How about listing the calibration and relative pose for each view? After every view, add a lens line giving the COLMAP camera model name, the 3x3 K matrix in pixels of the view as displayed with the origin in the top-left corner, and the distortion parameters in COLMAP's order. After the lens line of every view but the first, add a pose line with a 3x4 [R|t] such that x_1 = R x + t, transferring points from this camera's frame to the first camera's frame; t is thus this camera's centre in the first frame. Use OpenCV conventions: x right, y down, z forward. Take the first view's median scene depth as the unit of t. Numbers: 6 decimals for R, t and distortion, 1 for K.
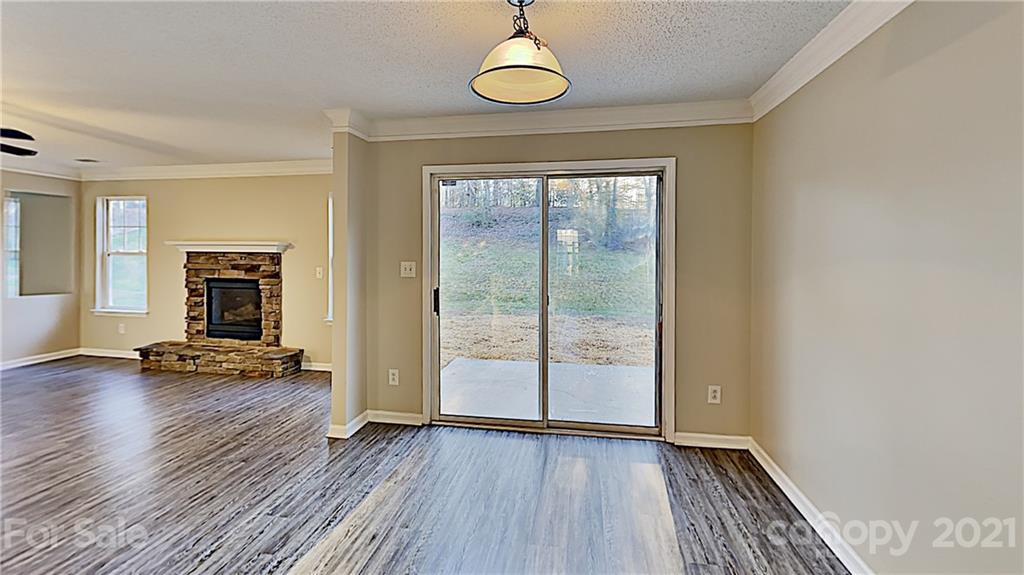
lens RADIAL K [[404.9, 0, 516.1], [0, 404.9, 255.6], [0, 0, 1]] dist [-0.004139, -0.000110]
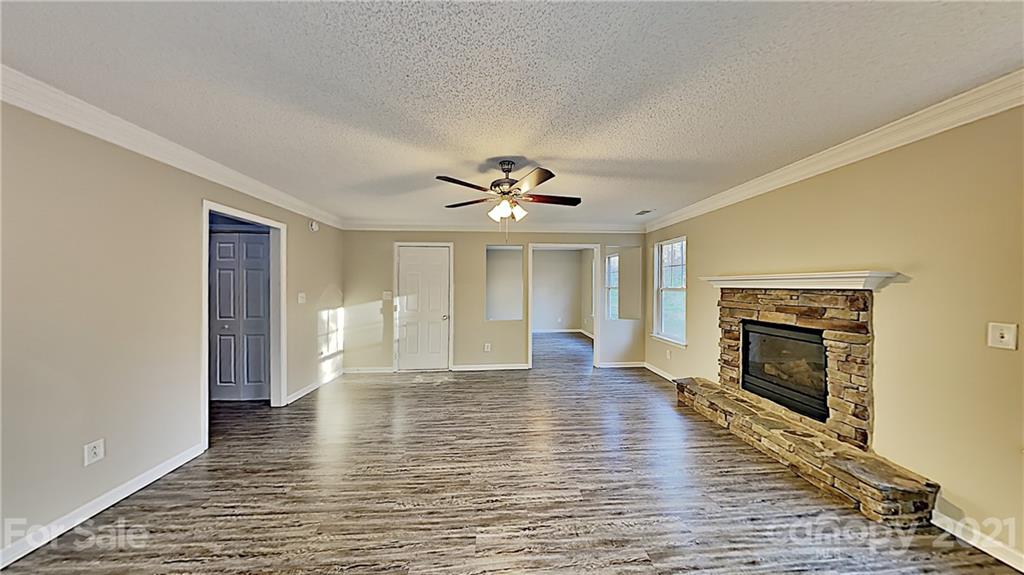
lens RADIAL K [[287.1, 0, 514.7], [0, 287.1, 289.4], [0, 0, 1]] dist [0.002978, 0.000105]
pose [[0.232098, 0.004666, -0.972681, -0.297632], [-0.009518, 0.999952, 0.002526, -0.003616], [0.972646, 0.008672, 0.232132, 0.404042]]
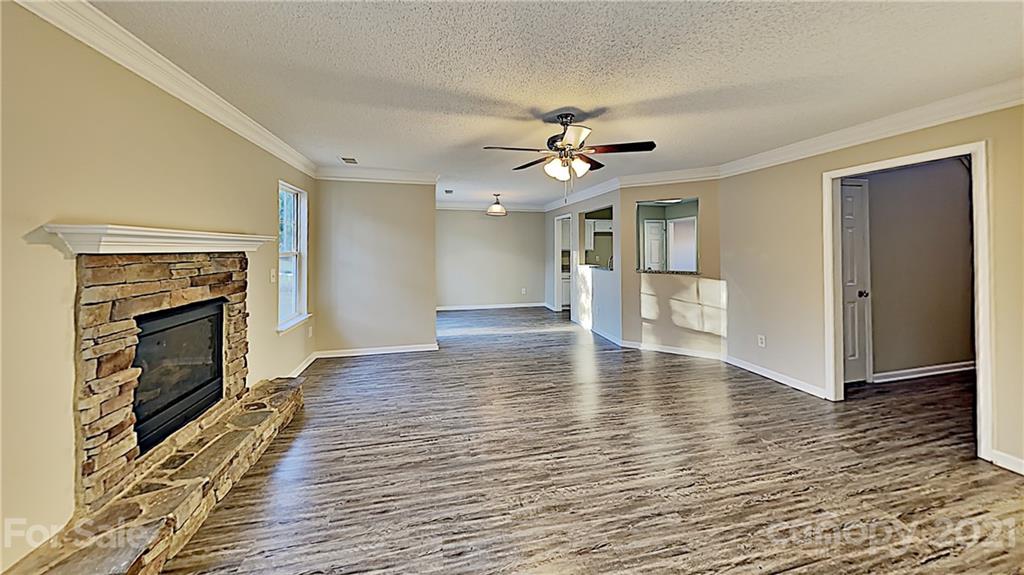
lens RADIAL K [[333.1, 0, 507.0], [0, 333.1, 245.9], [0, 0, 1]] dist [0.001295, 0.000021]
pose [[-0.369345, 0.000806, 0.929292, -1.253011], [0.004490, 0.999989, 0.000918, -0.015749], [-0.929282, 0.004512, -0.369344, 0.793139]]
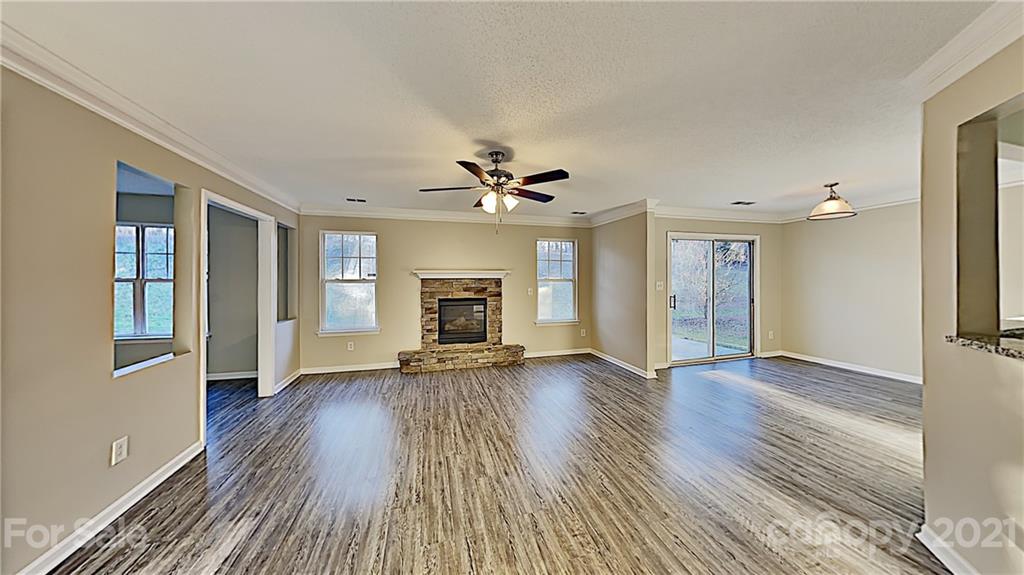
lens RADIAL K [[304.2, 0, 517.5], [0, 304.2, 281.4], [0, 0, 1]] dist [0.000137, -0.000055]
pose [[0.902110, -0.013334, 0.431301, -0.985102], [0.012225, 0.999911, 0.005344, -0.001851], [-0.431334, 0.000452, 0.902192, 0.013027]]
